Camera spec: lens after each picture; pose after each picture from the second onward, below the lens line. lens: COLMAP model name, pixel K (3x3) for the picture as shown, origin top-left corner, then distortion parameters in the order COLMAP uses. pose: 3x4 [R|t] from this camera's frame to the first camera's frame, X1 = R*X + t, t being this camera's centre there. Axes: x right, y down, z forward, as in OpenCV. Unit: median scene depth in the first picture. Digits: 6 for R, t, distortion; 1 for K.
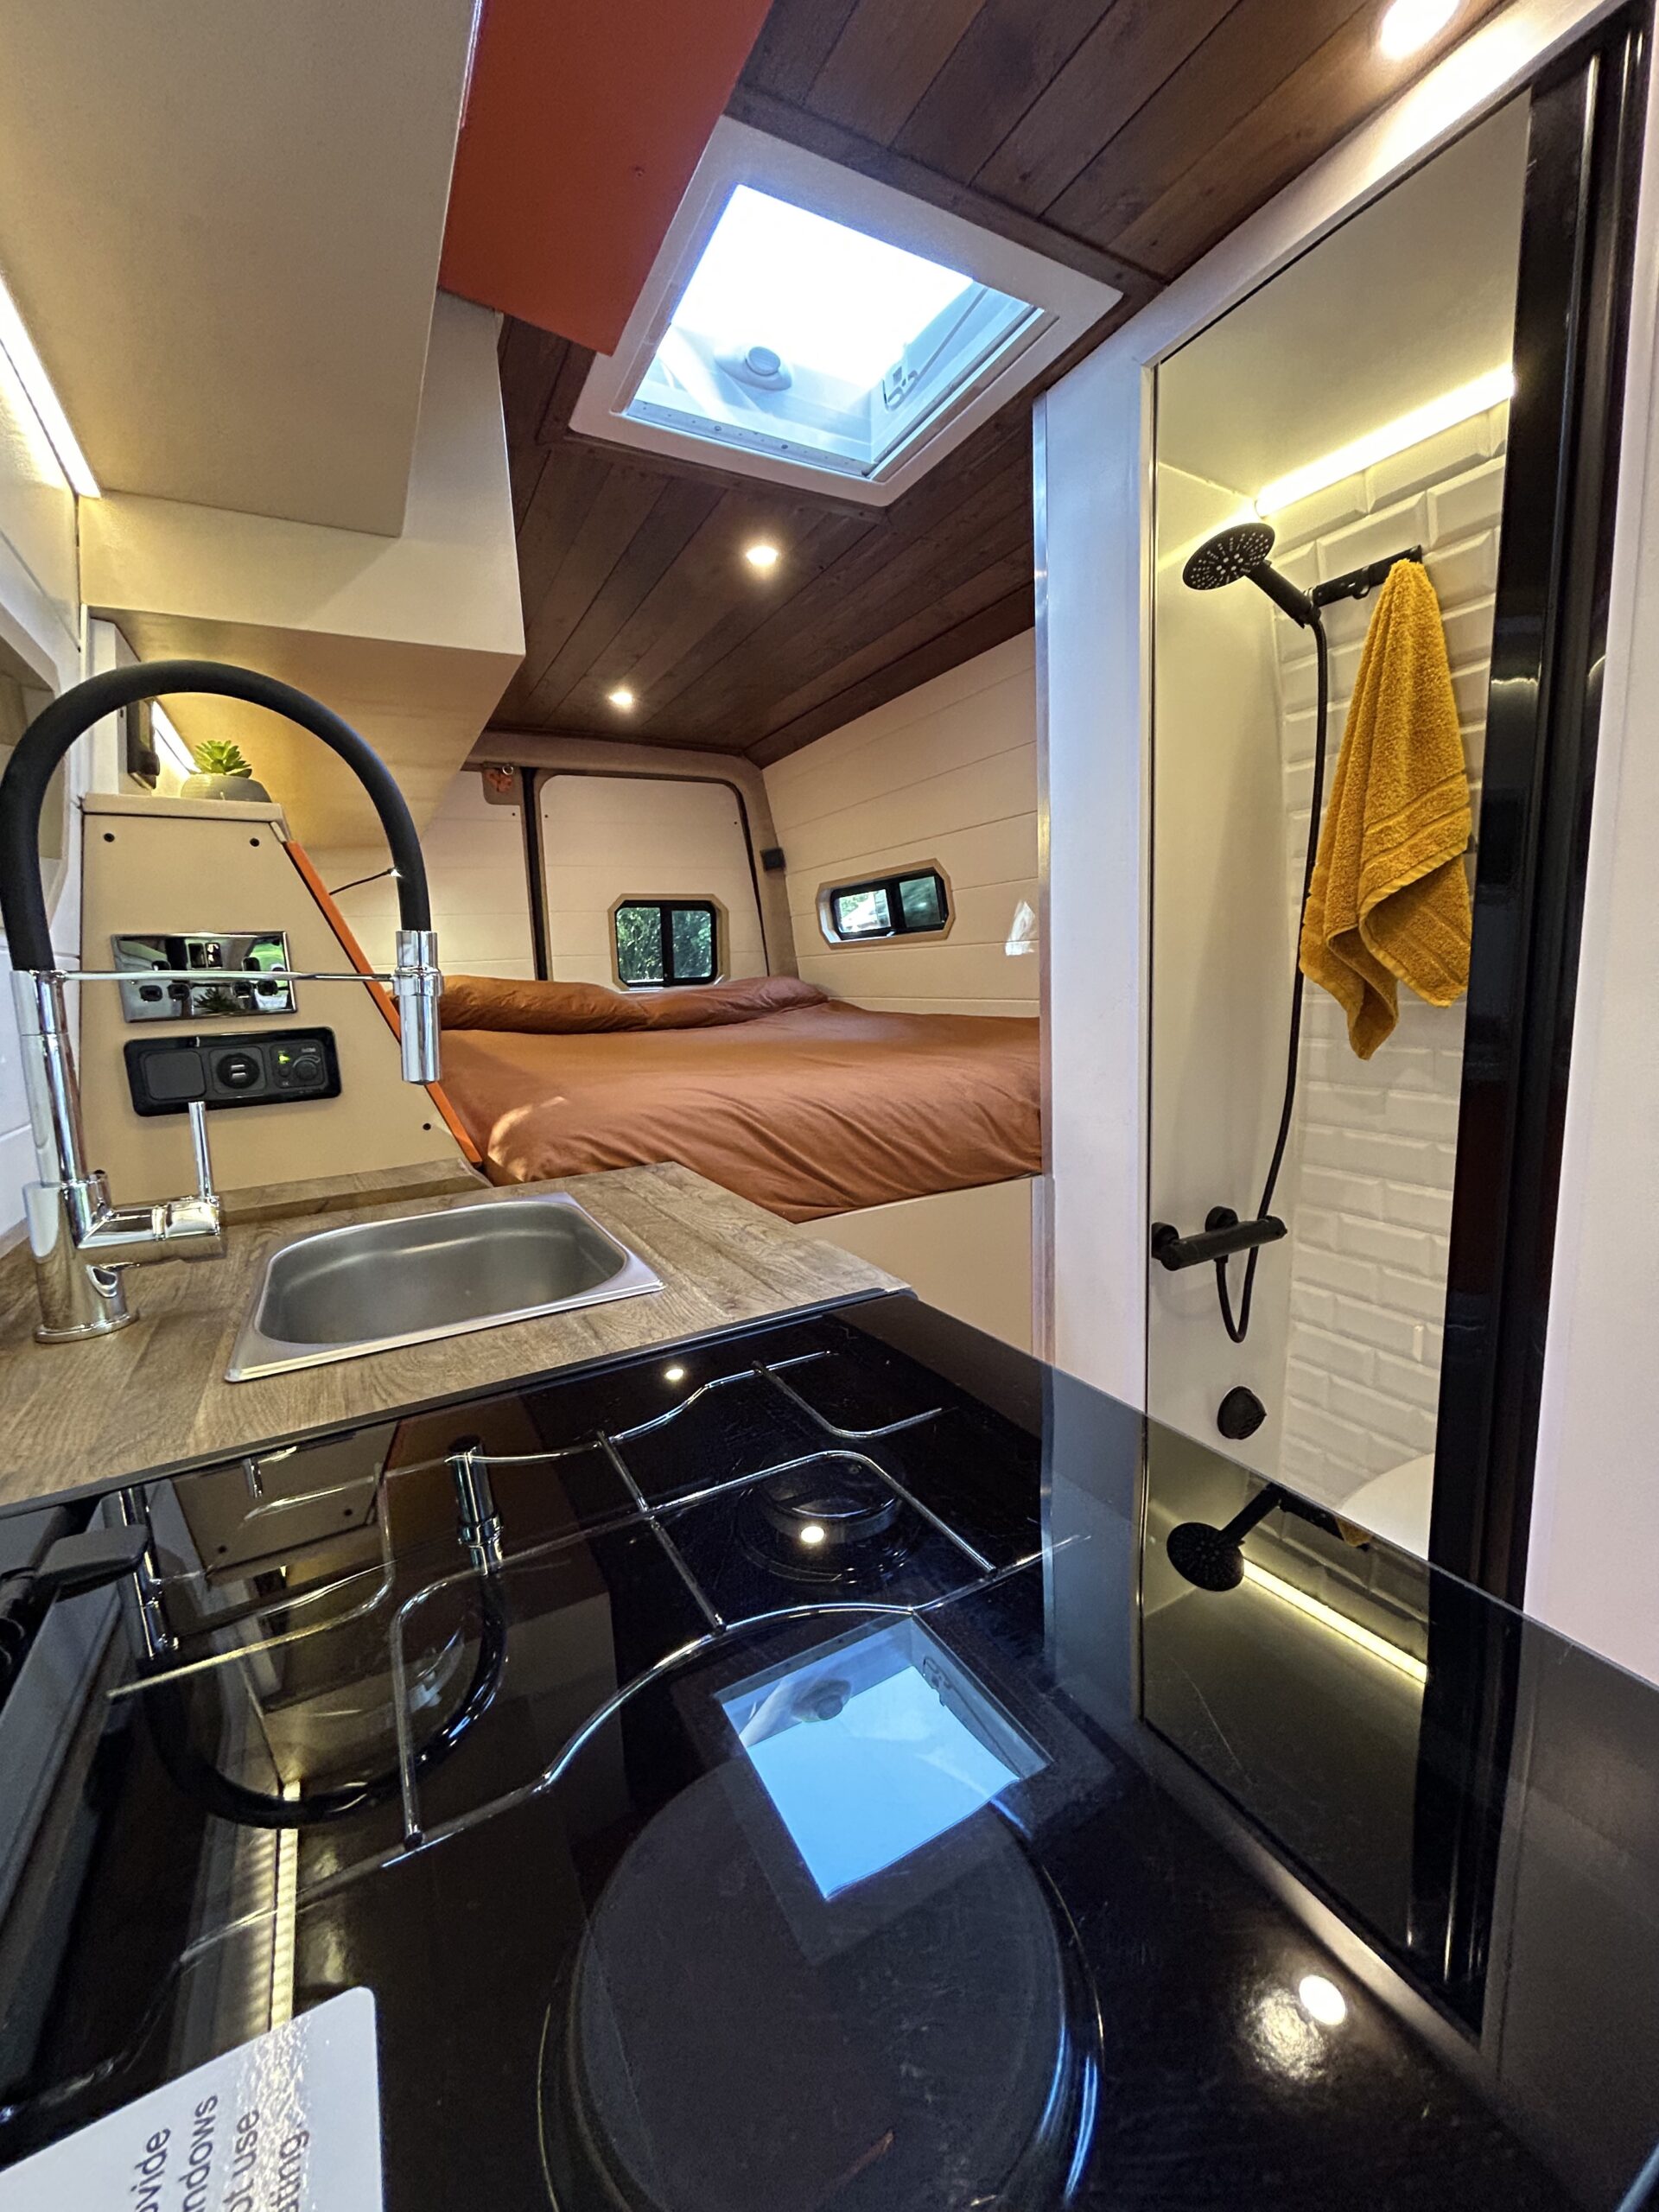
lens RADIAL K [[884.4, 0, 835.0], [0, 884.4, 1107.3], [0, 0, 1]] dist [-0.005941, 0.001489]
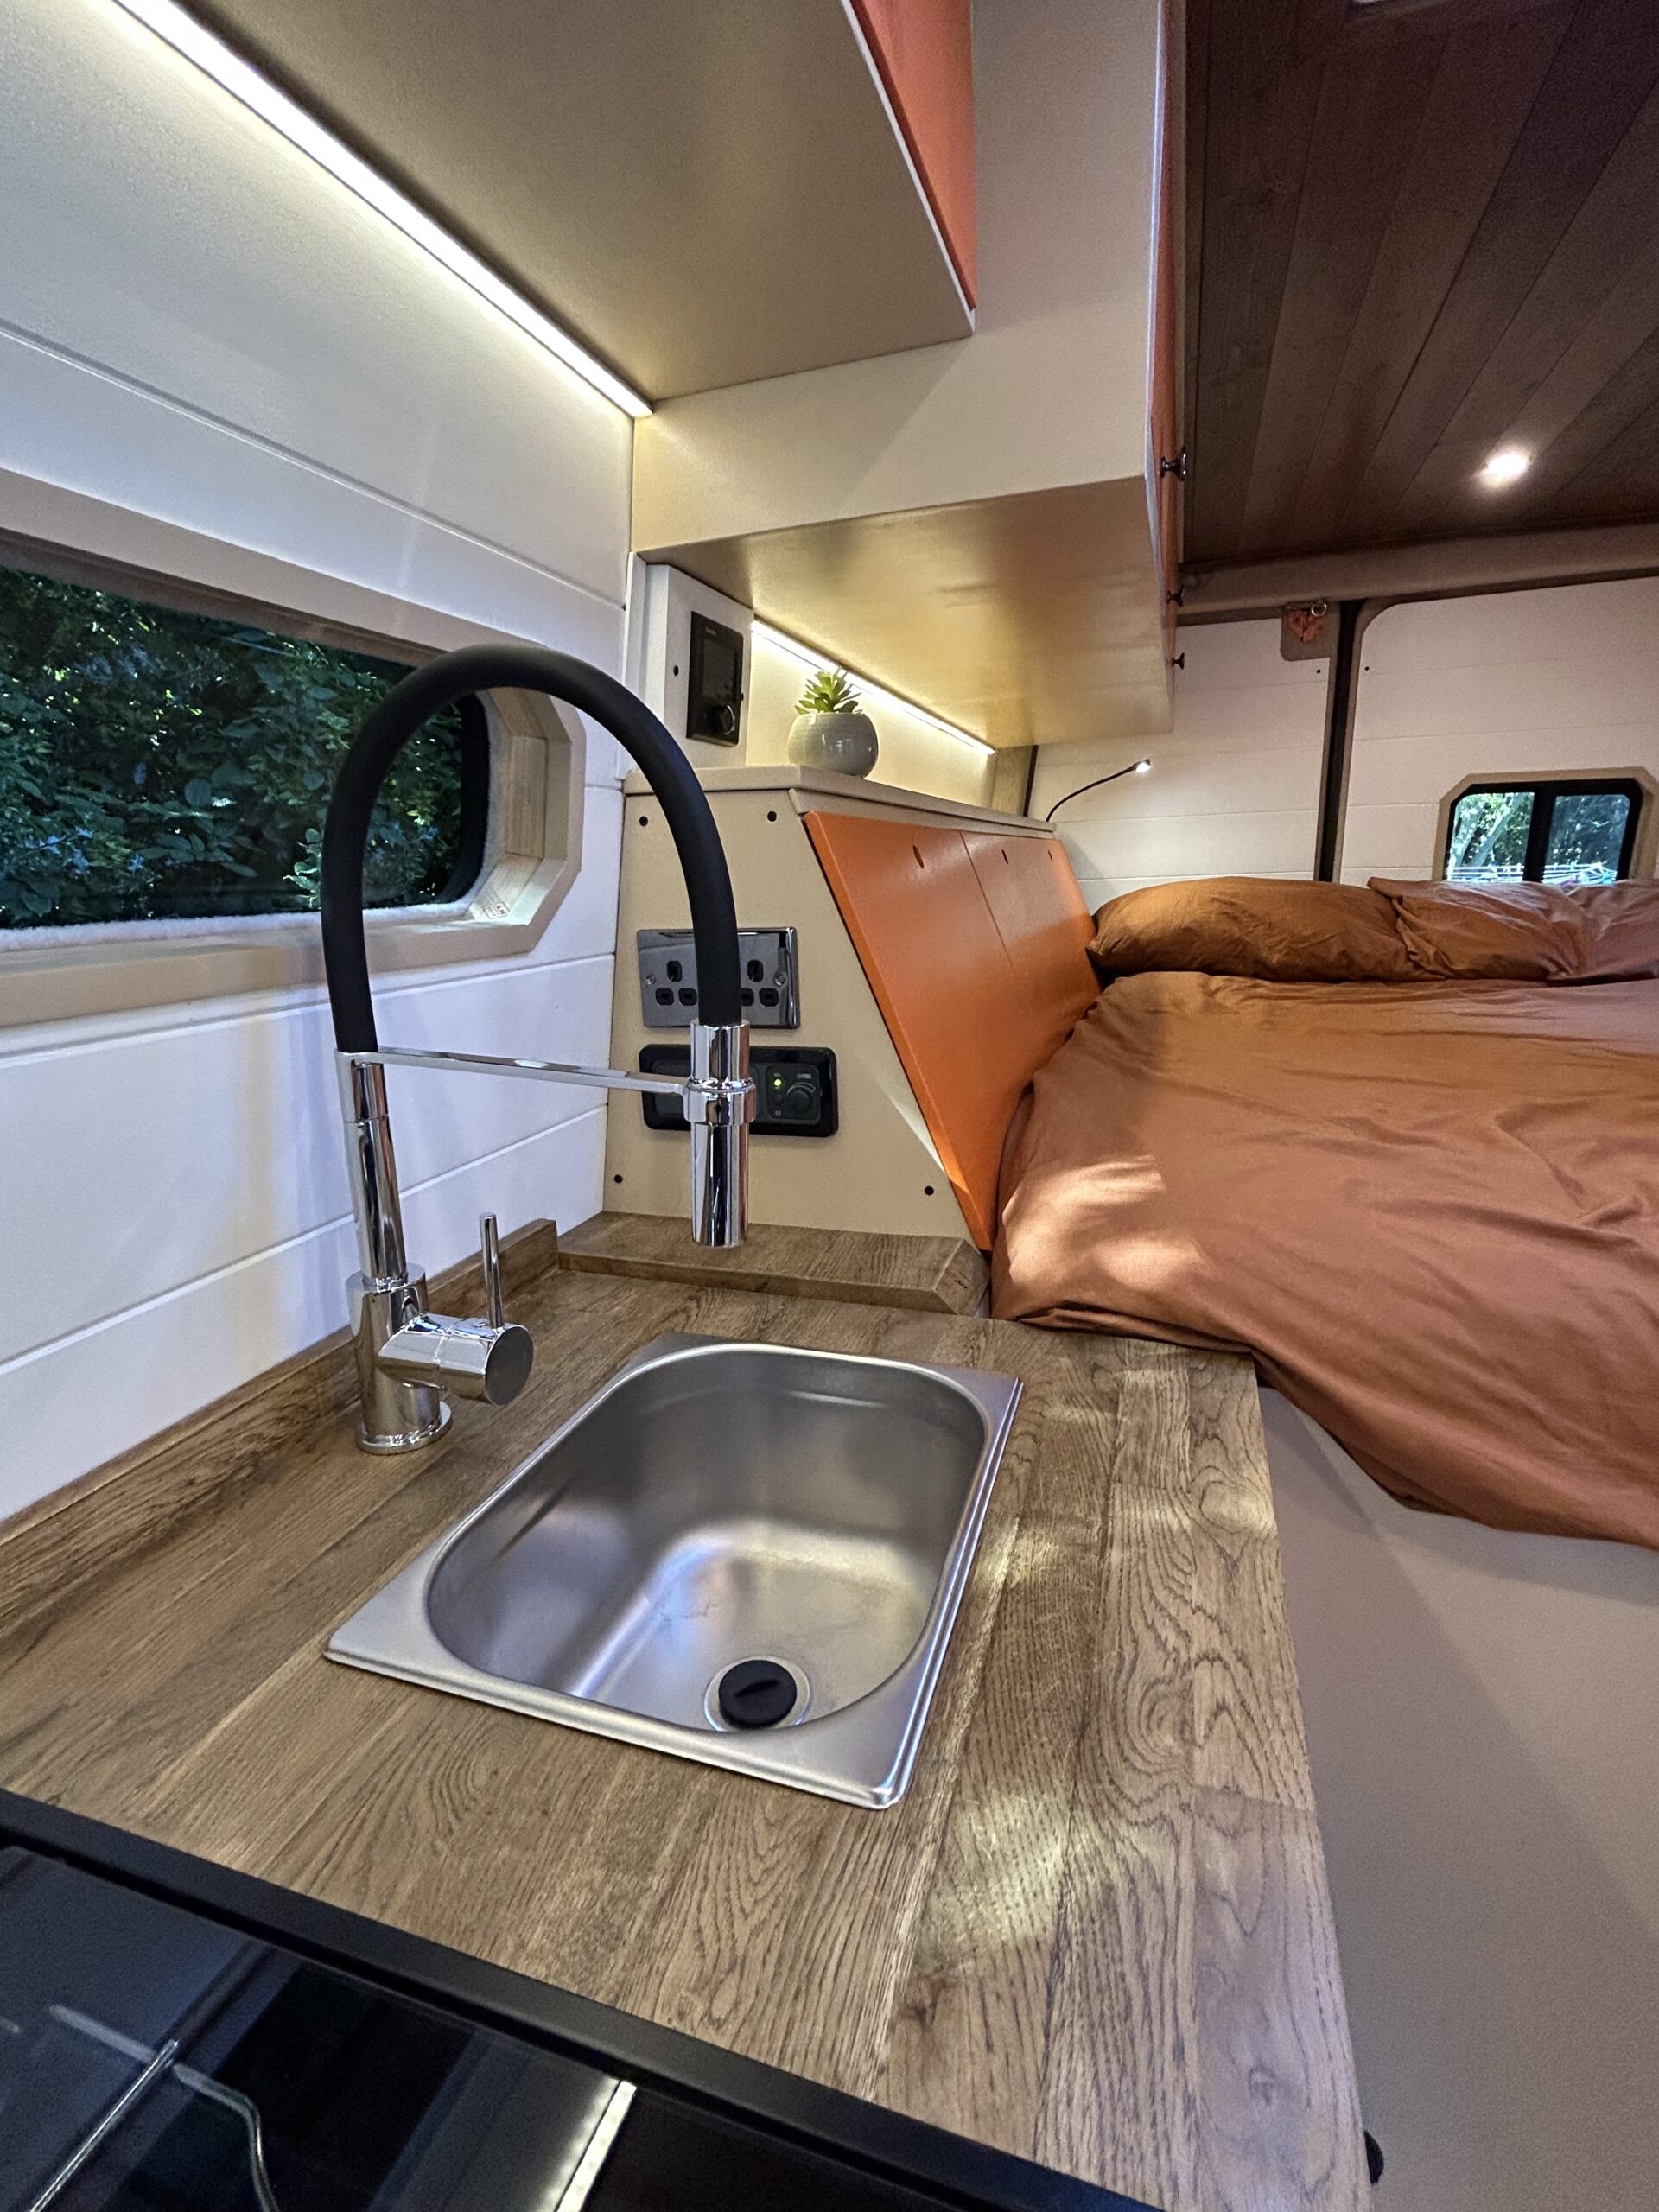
lens RADIAL K [[1006.6, 0, 833.9], [0, 1006.6, 1113.2], [0, 0, 1]] dist [-0.006023, 0.000100]
pose [[0.676505, 0.195670, -0.709967, 0.048146], [-0.115604, 0.980320, 0.160025, -0.113735], [0.727307, -0.026182, 0.685812, 0.245571]]
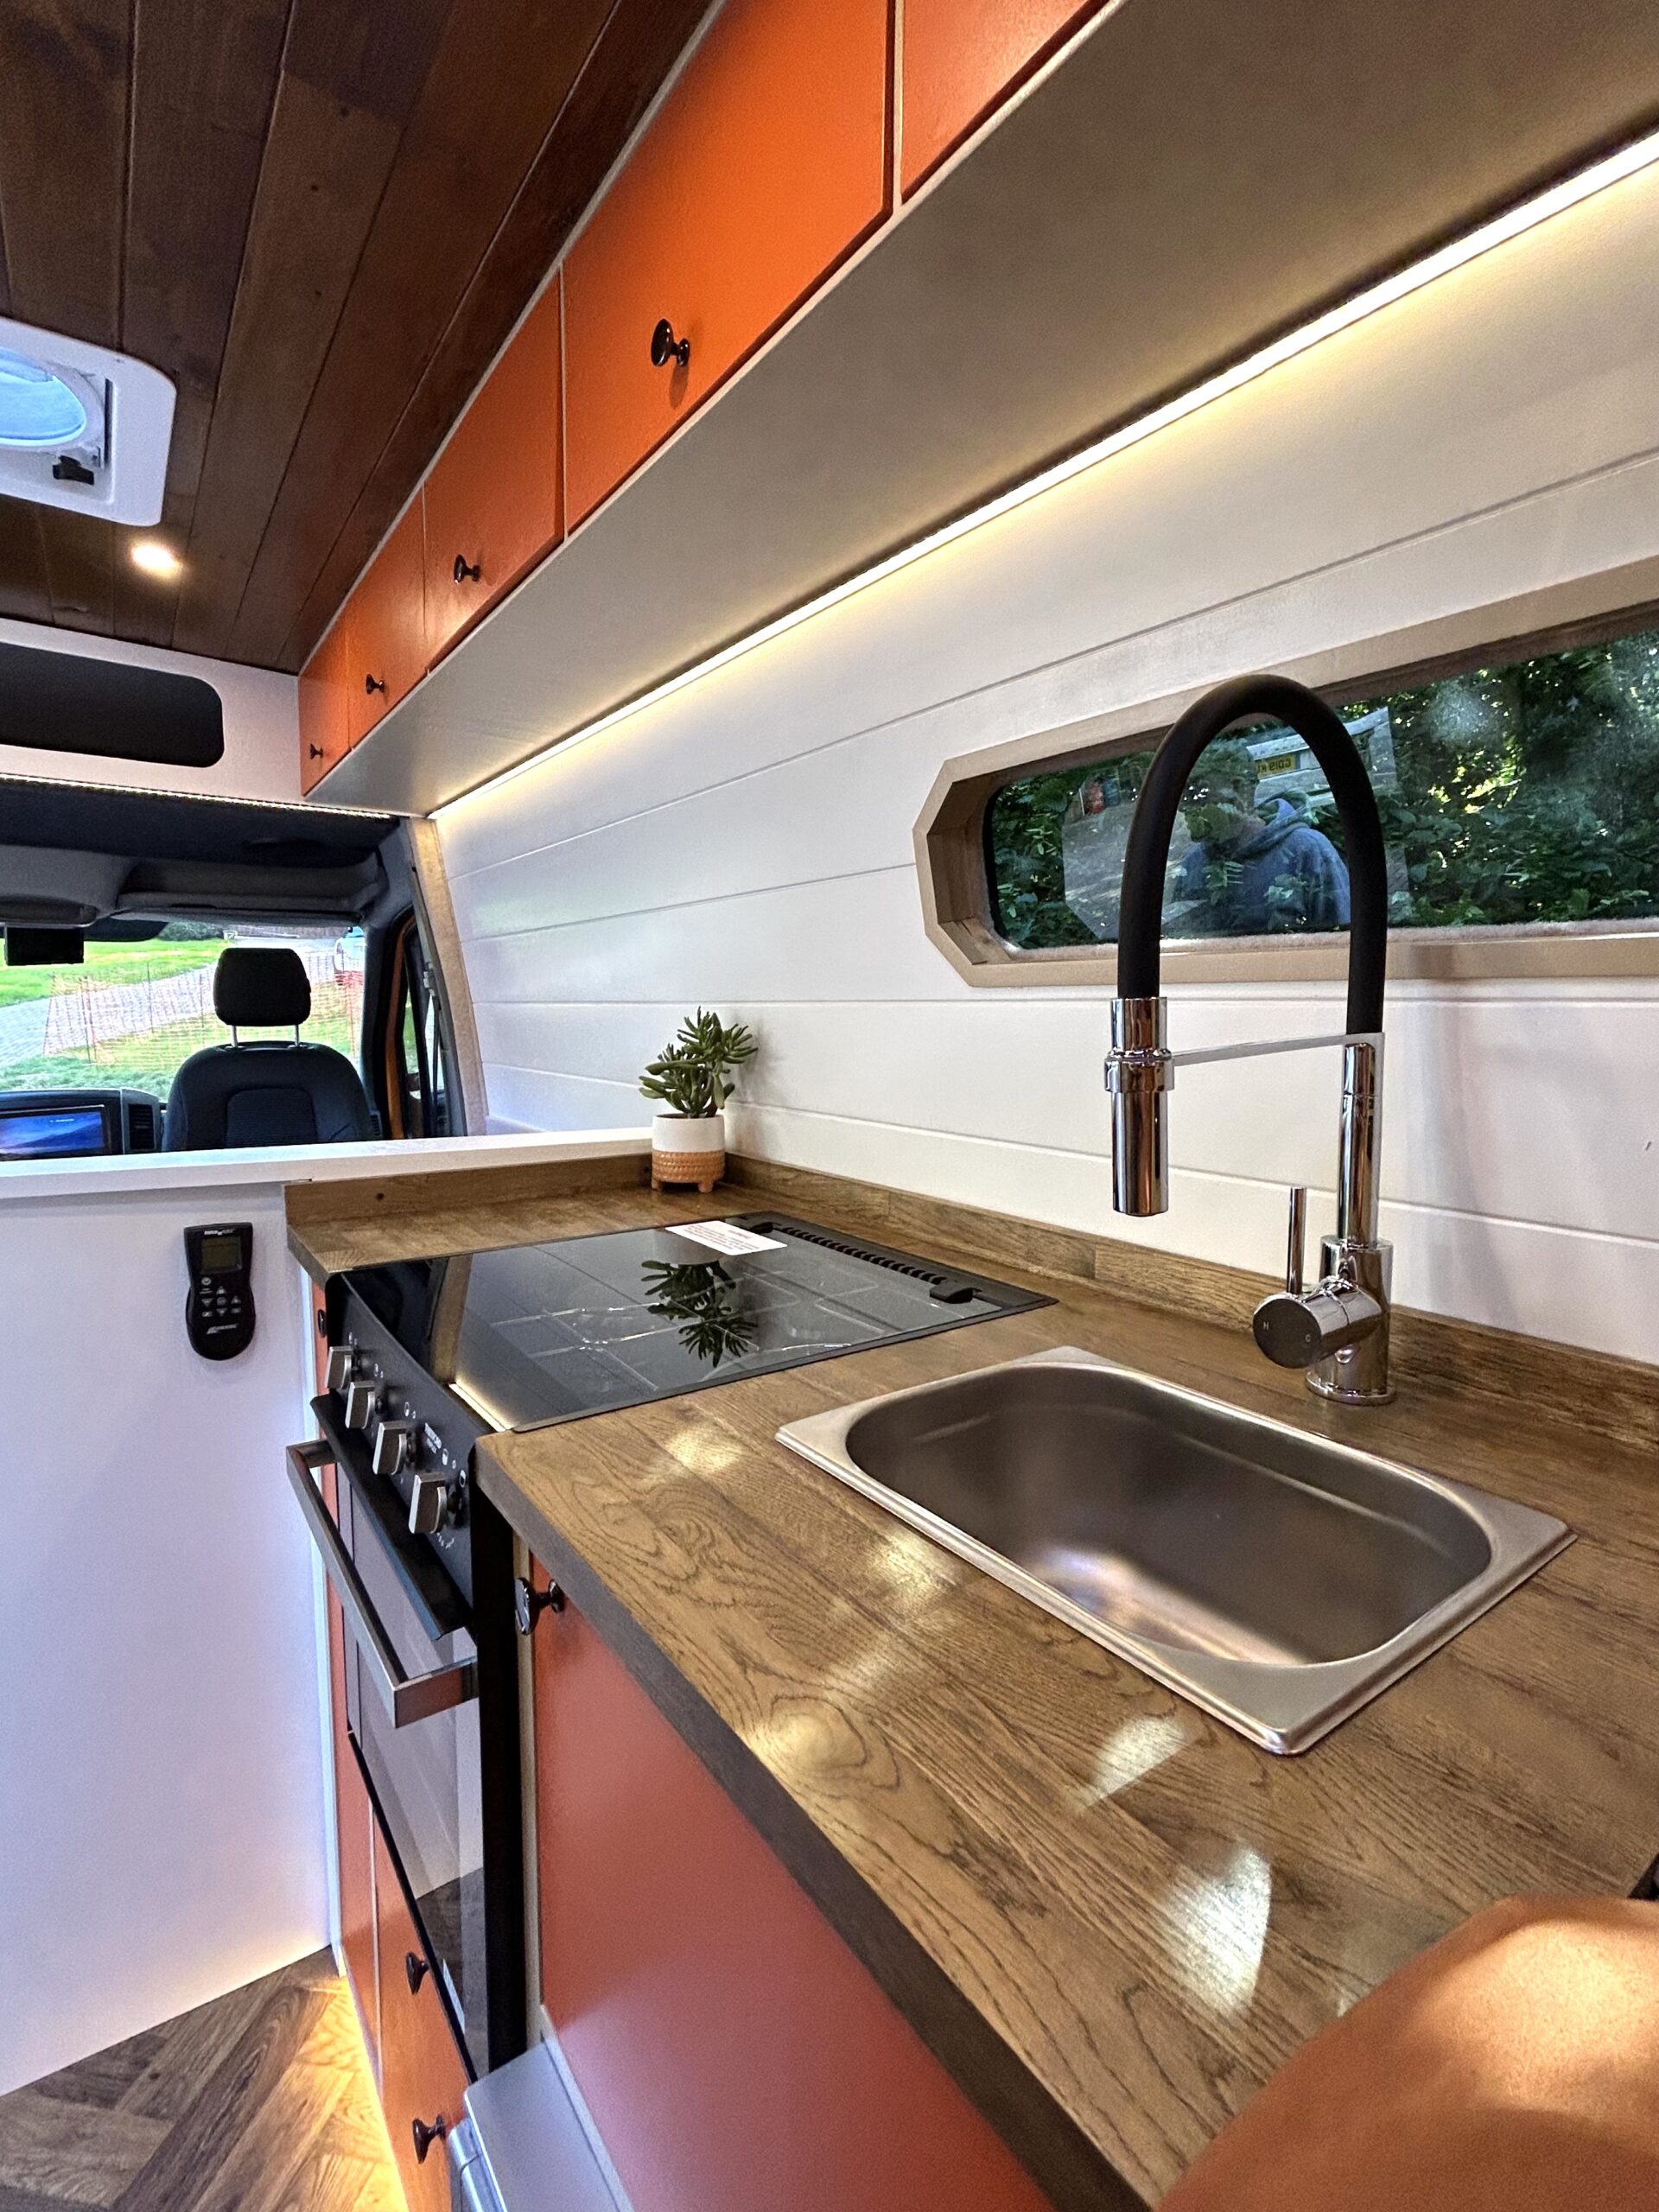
lens RADIAL K [[1006.6, 0, 827.4], [0, 1006.6, 1109.8], [0, 0, 1]] dist [-0.006023, 0.000100]
pose [[-0.992445, 0.044690, -0.114258, -0.061720], [0.013067, 0.964502, 0.263752, -0.140517], [0.121989, 0.260266, -0.957800, 0.760495]]
